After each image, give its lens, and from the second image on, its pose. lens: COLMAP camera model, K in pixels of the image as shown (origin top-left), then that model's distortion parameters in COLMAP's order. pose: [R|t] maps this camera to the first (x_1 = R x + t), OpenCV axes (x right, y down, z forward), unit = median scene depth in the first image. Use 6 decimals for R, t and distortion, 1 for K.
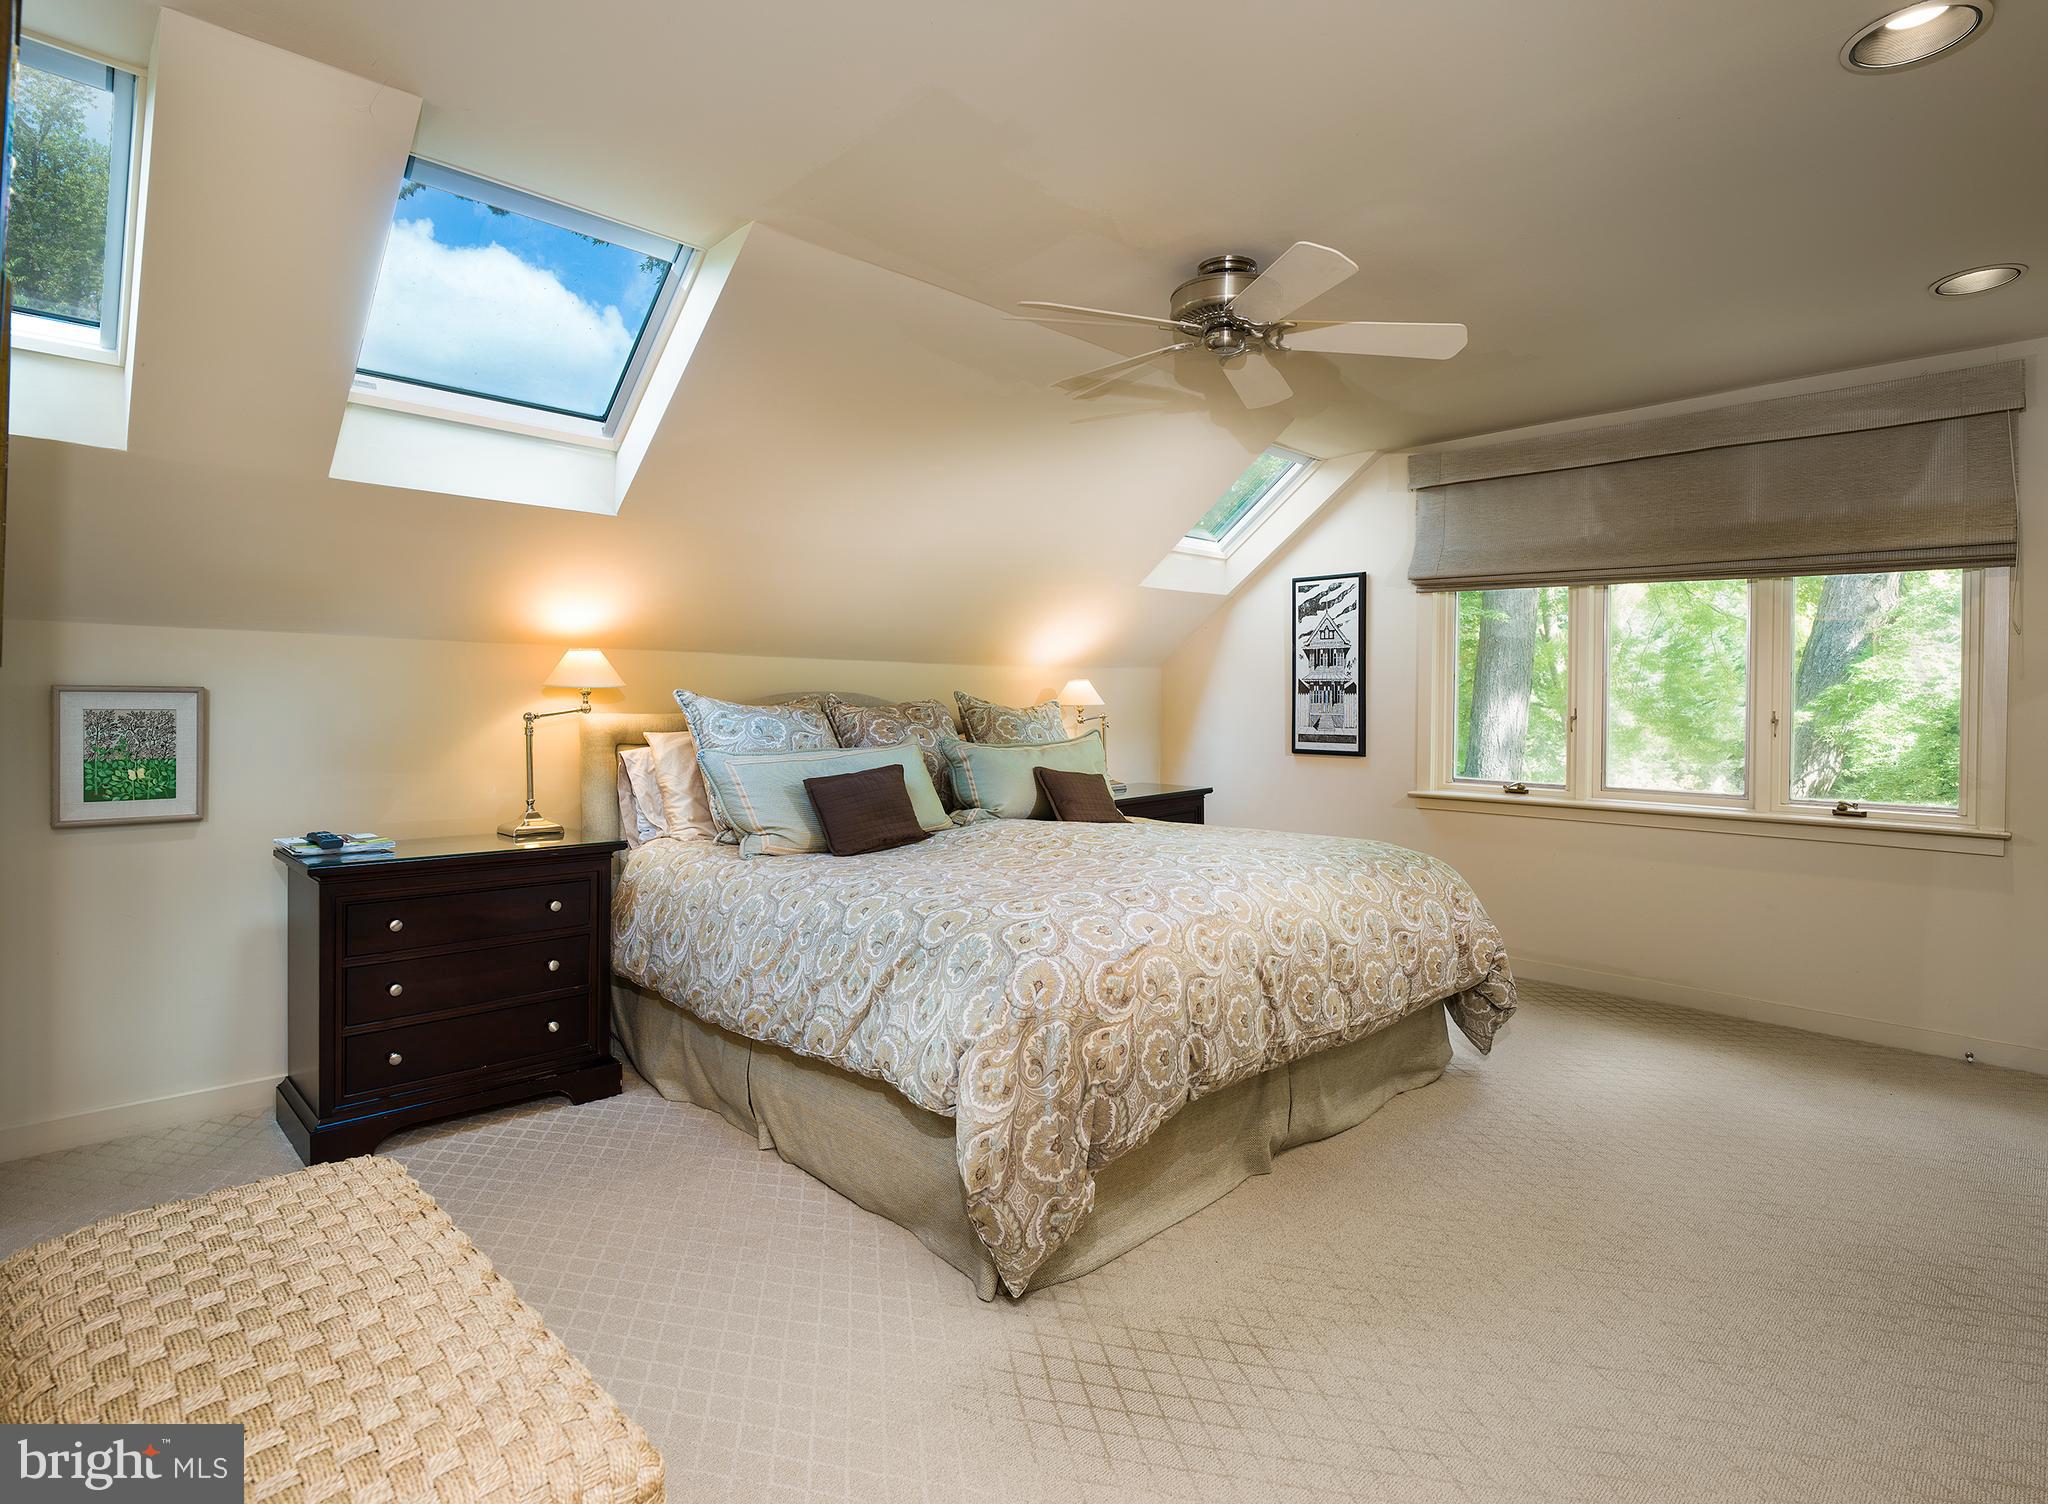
lens RADIAL K [[1041.2, 0, 1021.0], [0, 1041.2, 717.9], [0, 0, 1]] dist [-0.004246, -0.000640]
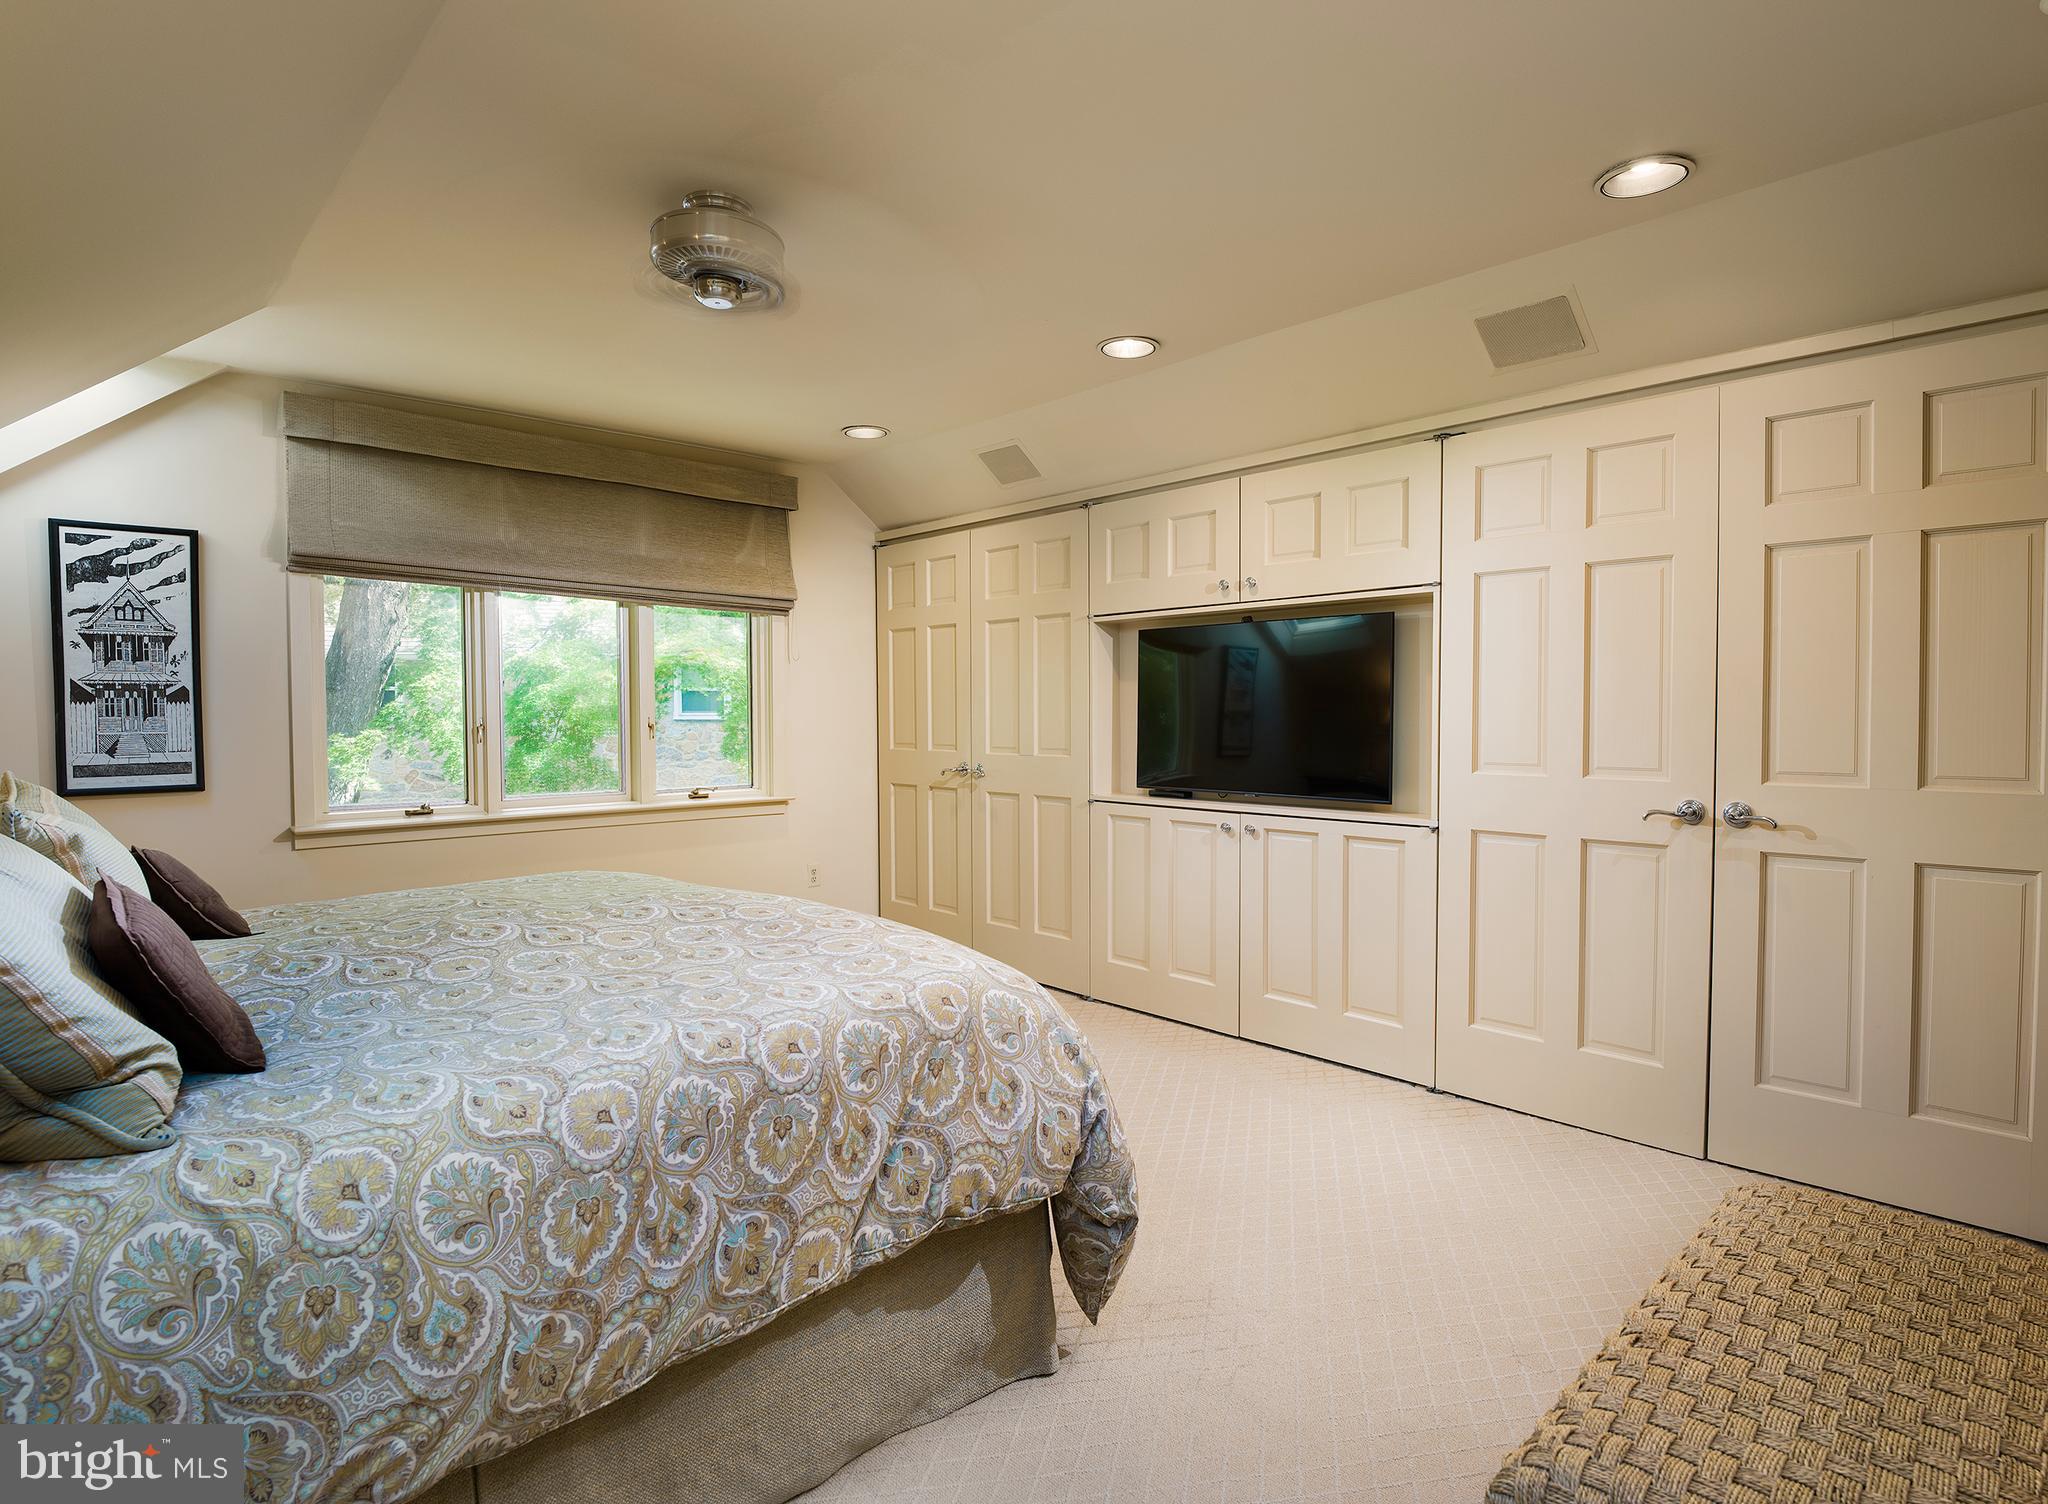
lens RADIAL K [[1072.2, 0, 1093.5], [0, 1072.2, 744.0], [0, 0, 1]] dist [-0.033019, -0.000260]
pose [[-0.015062, -0.040525, 0.999065, -0.387446], [0.018692, 0.998992, 0.040804, -0.012480], [-0.999712, 0.019289, -0.014290, 0.395713]]
